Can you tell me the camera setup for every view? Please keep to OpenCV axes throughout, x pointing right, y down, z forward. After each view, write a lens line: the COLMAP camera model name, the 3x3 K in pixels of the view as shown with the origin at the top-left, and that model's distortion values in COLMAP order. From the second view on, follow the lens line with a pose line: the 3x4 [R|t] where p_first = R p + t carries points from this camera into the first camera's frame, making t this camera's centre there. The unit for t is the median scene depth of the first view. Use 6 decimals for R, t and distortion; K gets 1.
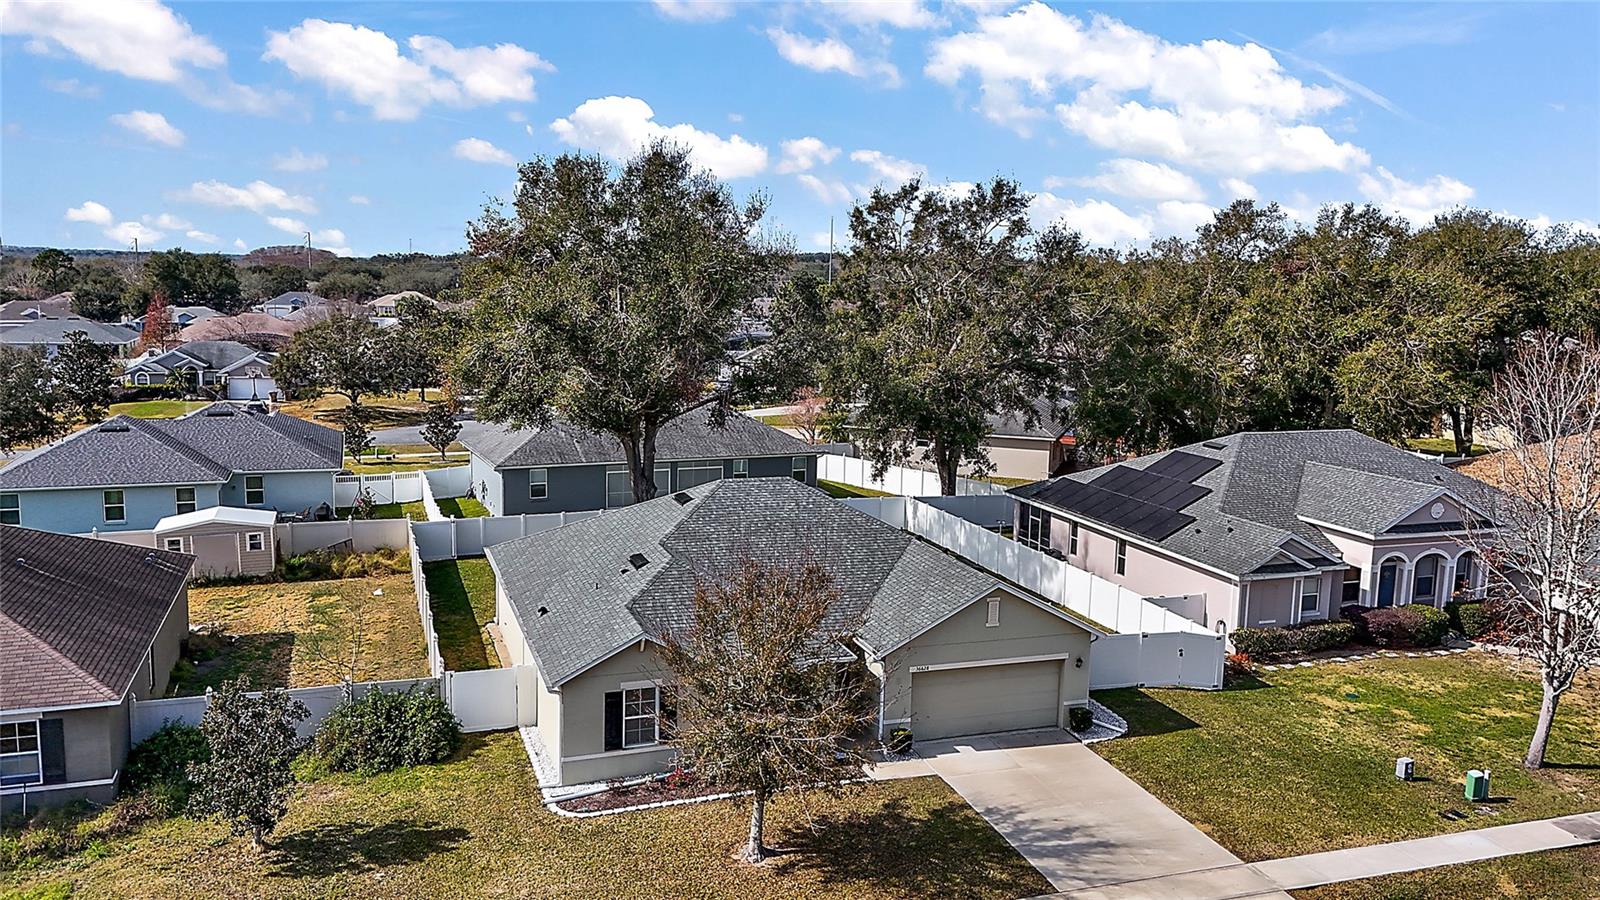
lens RADIAL K [[1231.2, 0, 800.0], [0, 1231.2, 450.0], [0, 0, 1]] dist [0.040328, -0.003492]
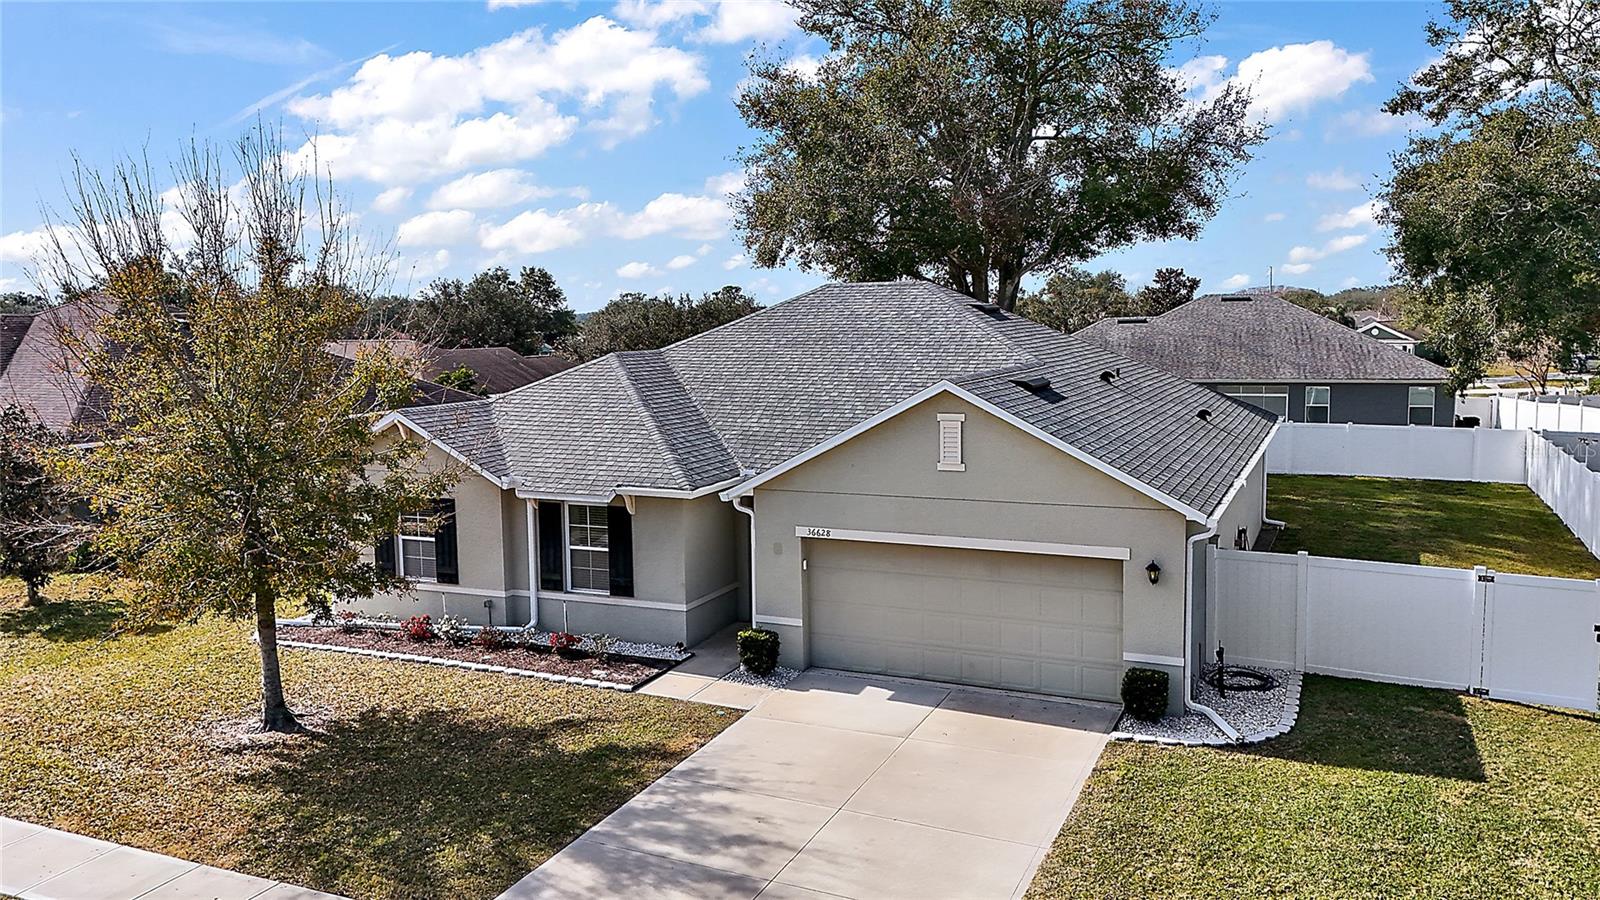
lens RADIAL K [[1177.4, 0, 800.0], [0, 1177.4, 450.0], [0, 0, 1]] dist [0.060632, -0.003763]
pose [[0.715999, 0.034727, -0.697237, 0.454162], [-0.069862, 0.997313, -0.022069, 0.150359], [0.694597, 0.064512, 0.716501, 0.603402]]
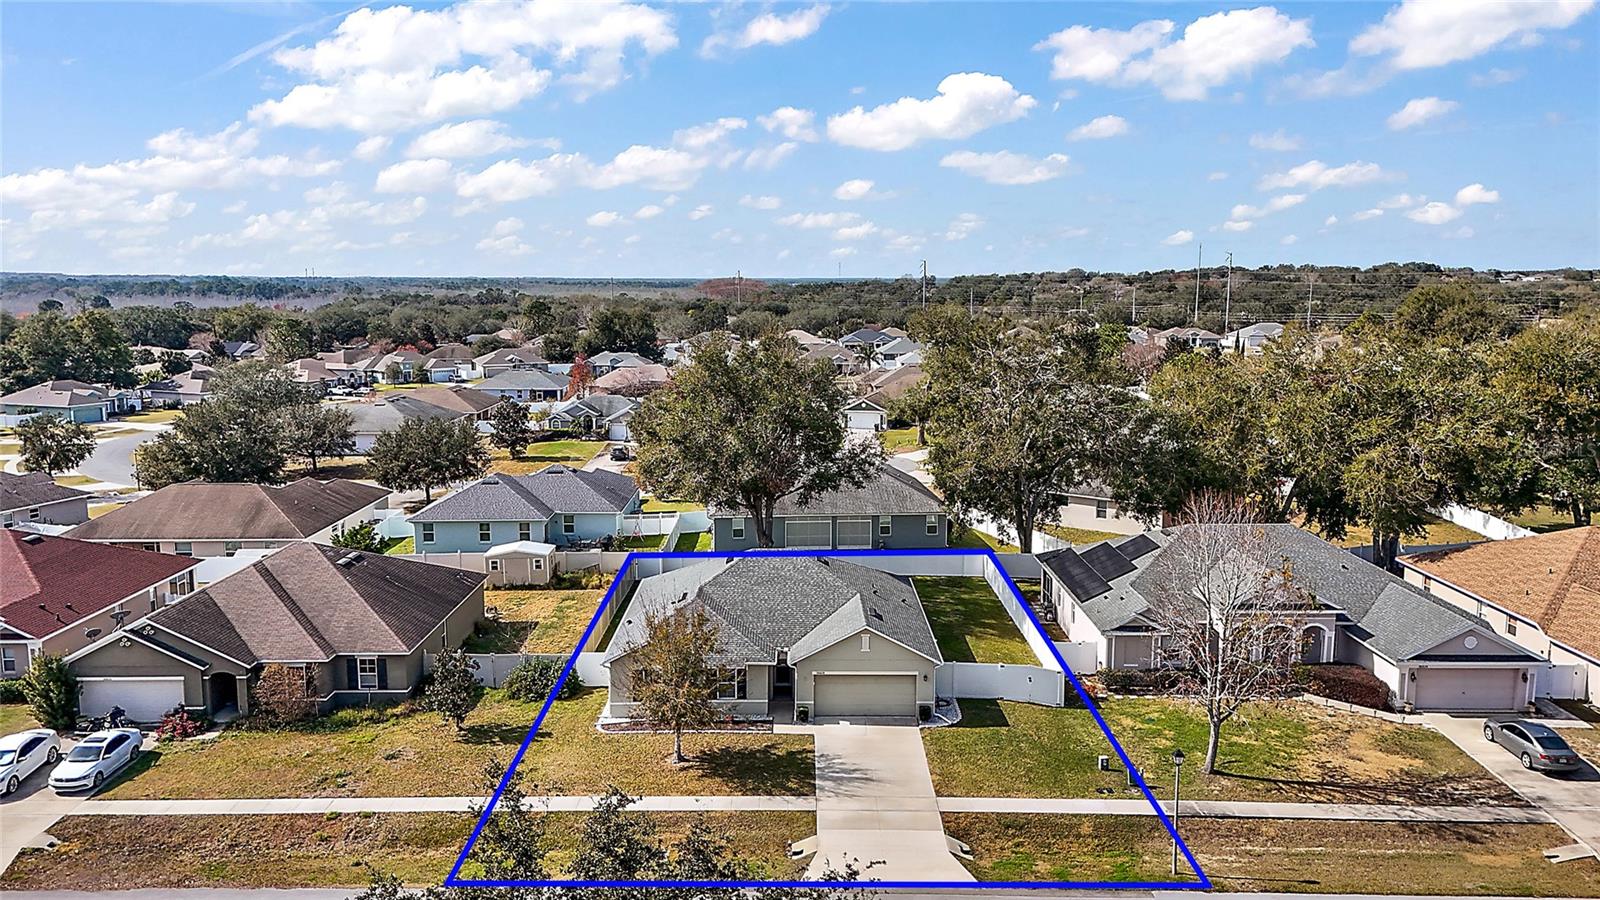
lens RADIAL K [[1177.4, 0, 800.0], [0, 1177.4, 450.0], [0, 0, 1]] dist [0.060632, -0.003763]
pose [[0.942560, 0.025188, -0.333087, 0.598623], [-0.026571, 0.999647, 0.000404, -0.128271], [0.332980, 0.008470, 0.942896, -0.539940]]
